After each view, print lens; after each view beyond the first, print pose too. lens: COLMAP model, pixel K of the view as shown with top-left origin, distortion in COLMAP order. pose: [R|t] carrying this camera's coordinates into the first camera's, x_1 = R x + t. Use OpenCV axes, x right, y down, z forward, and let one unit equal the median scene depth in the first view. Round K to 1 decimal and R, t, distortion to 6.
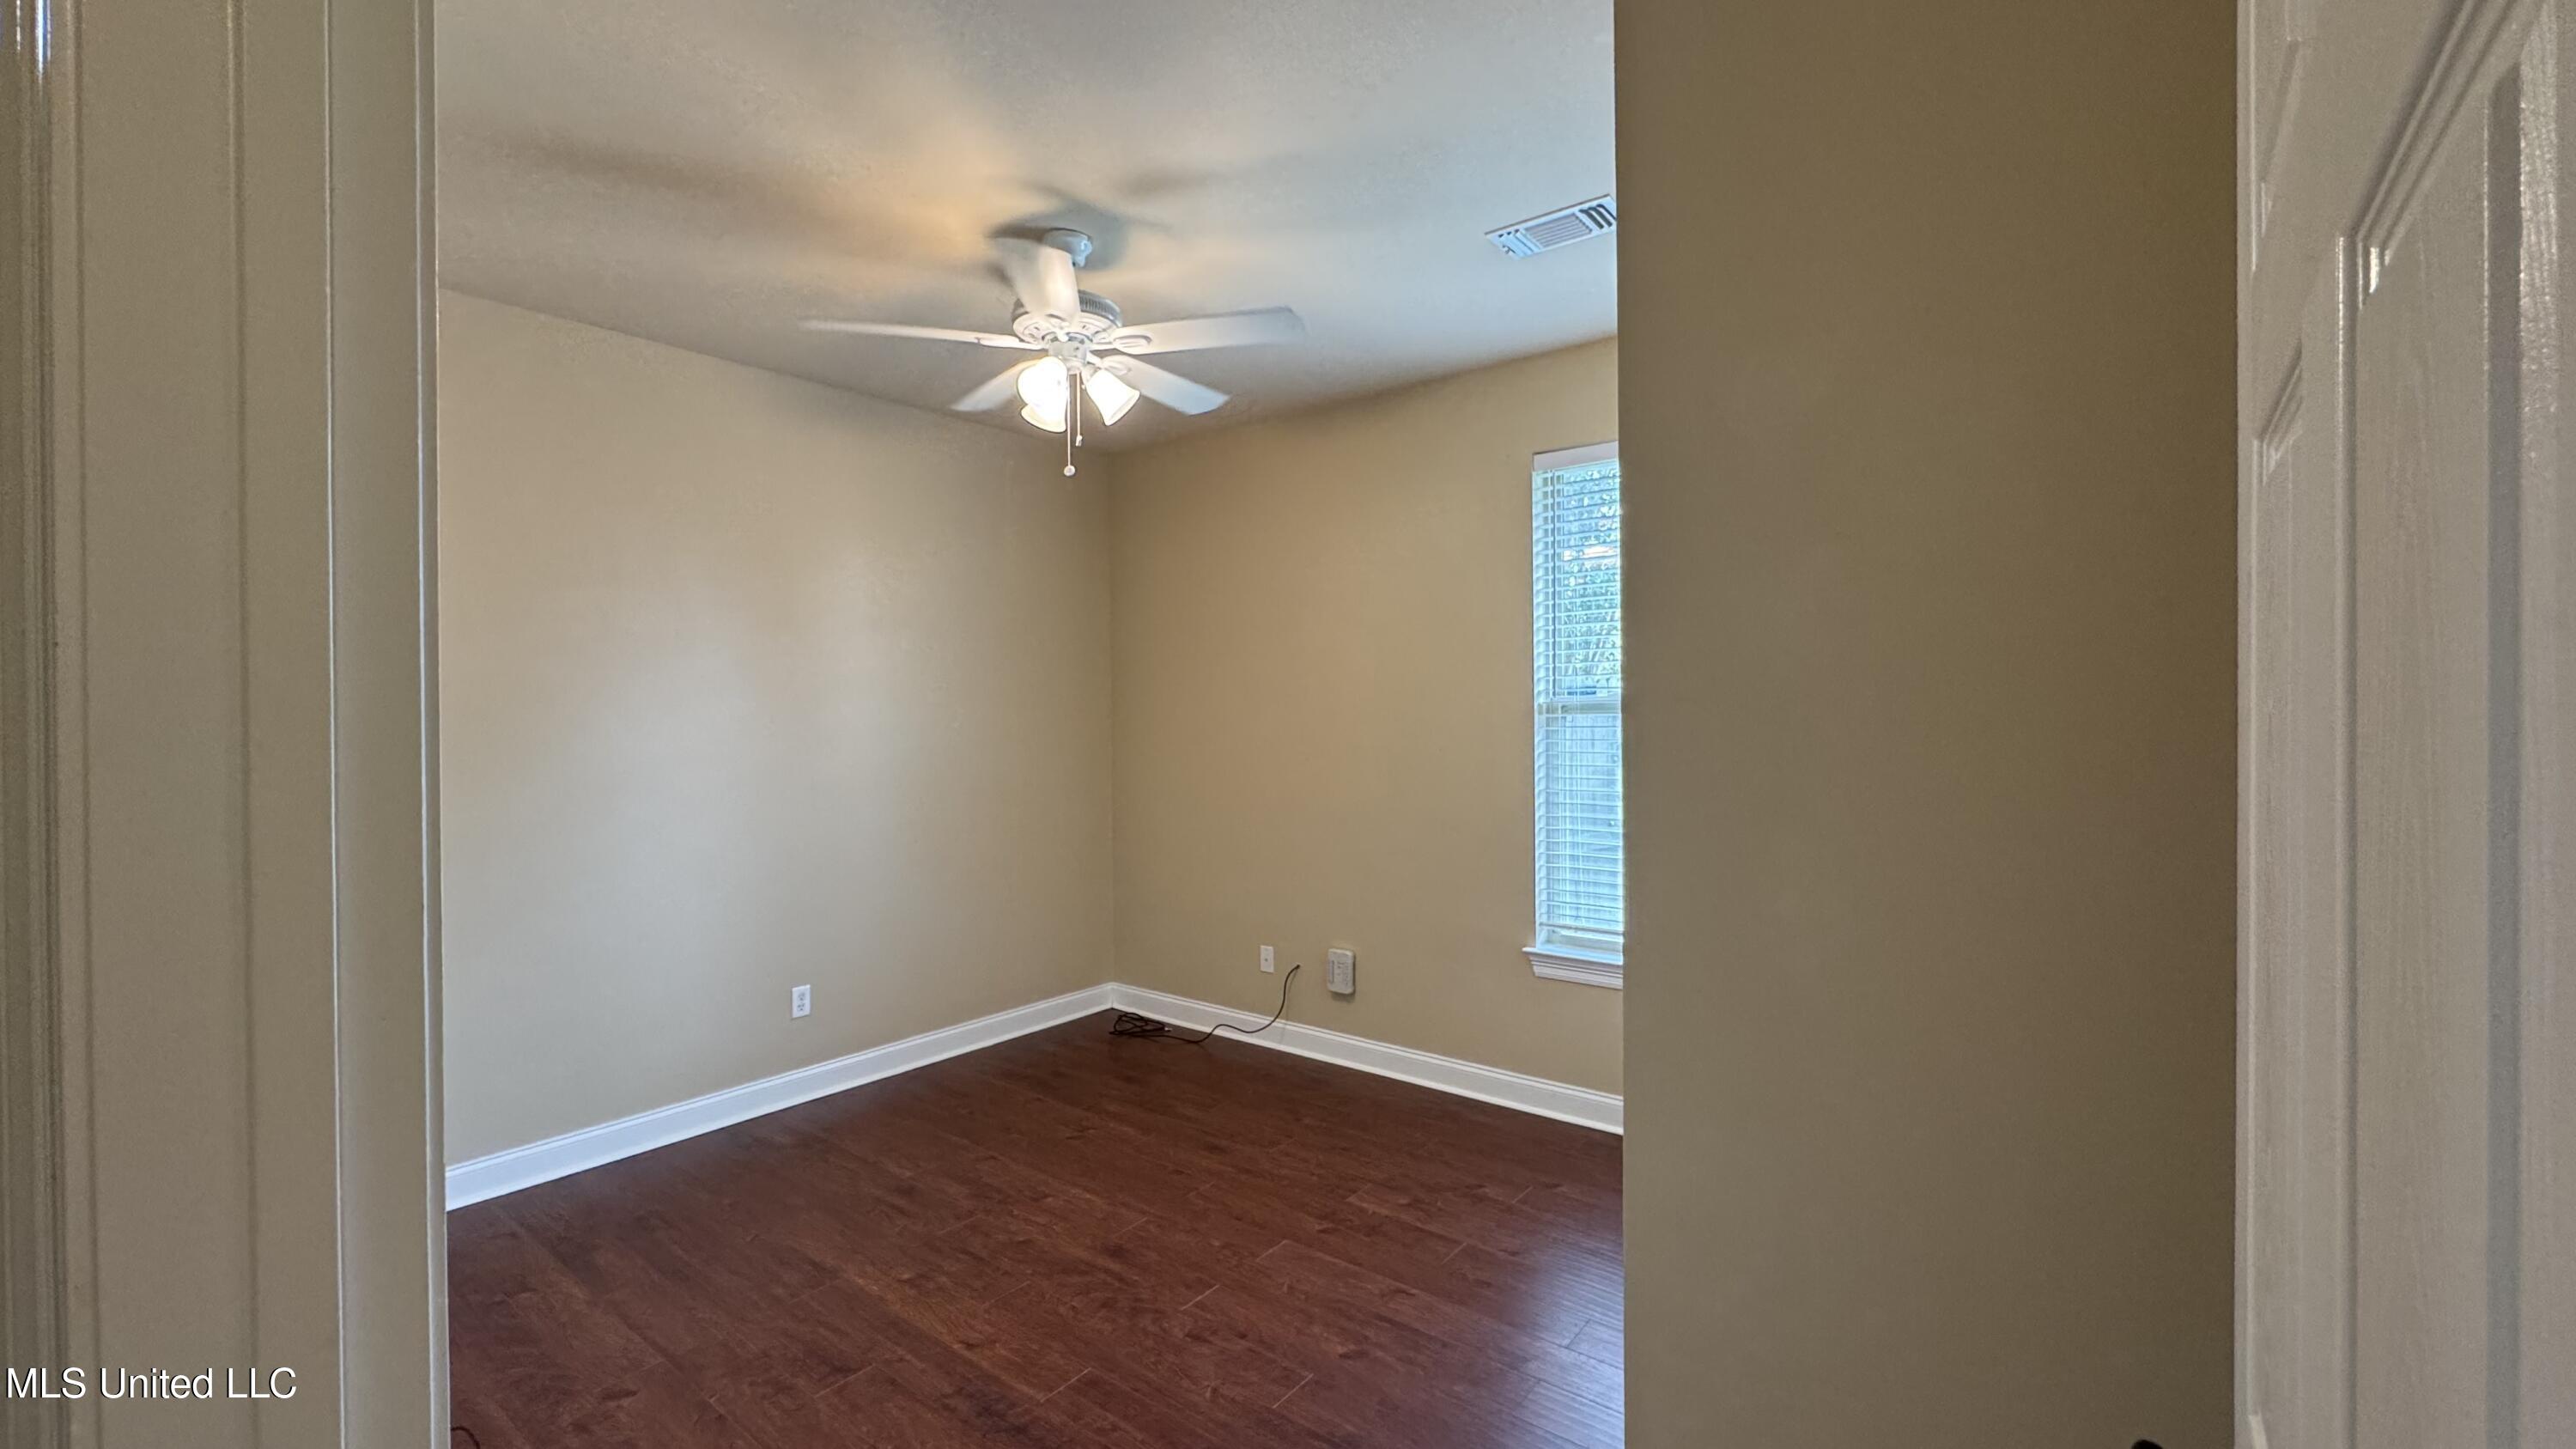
lens RADIAL K [[1031.5, 0, 1288.0], [0, 1031.5, 724.5], [0, 0, 1]] dist [0.001705, 0.000445]
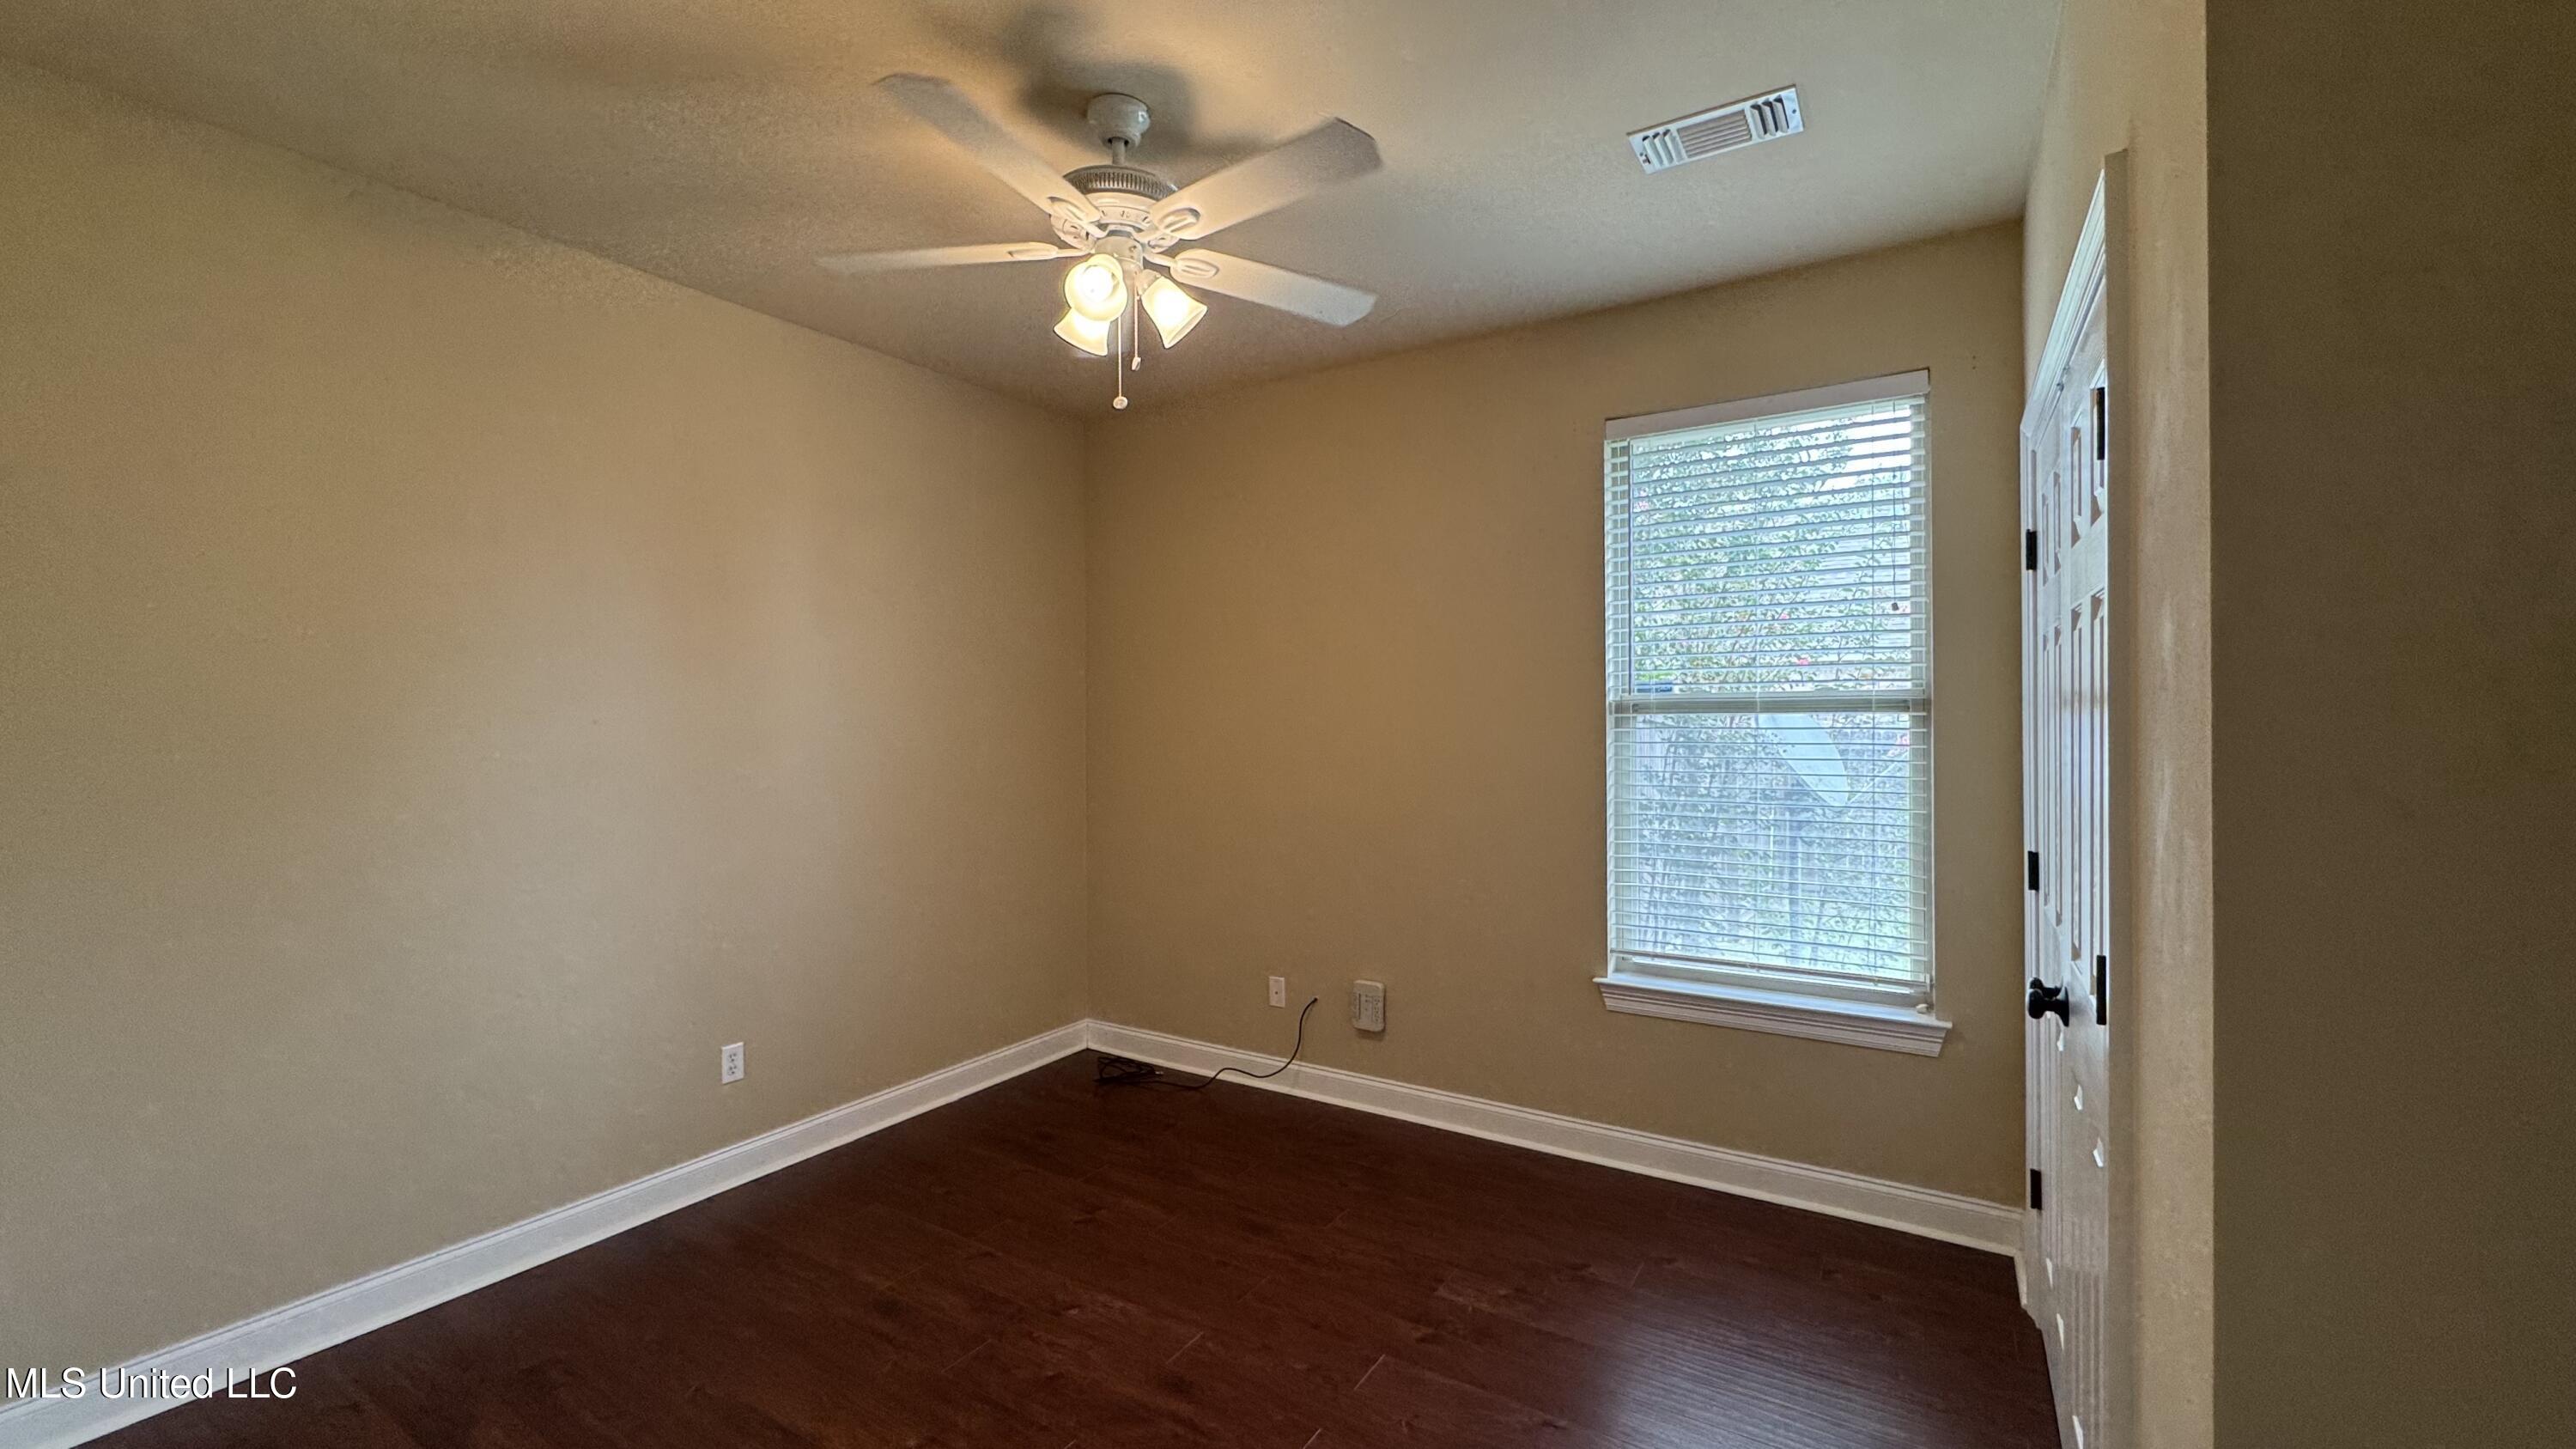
lens RADIAL K [[1031.5, 0, 1288.0], [0, 1031.5, 724.5], [0, 0, 1]] dist [0.001705, 0.000445]
pose [[0.994992, 0.001192, 0.099951, -0.120553], [-0.000851, 0.999994, -0.003450, 0.002717], [-0.099954, 0.003348, 0.994986, 0.147261]]
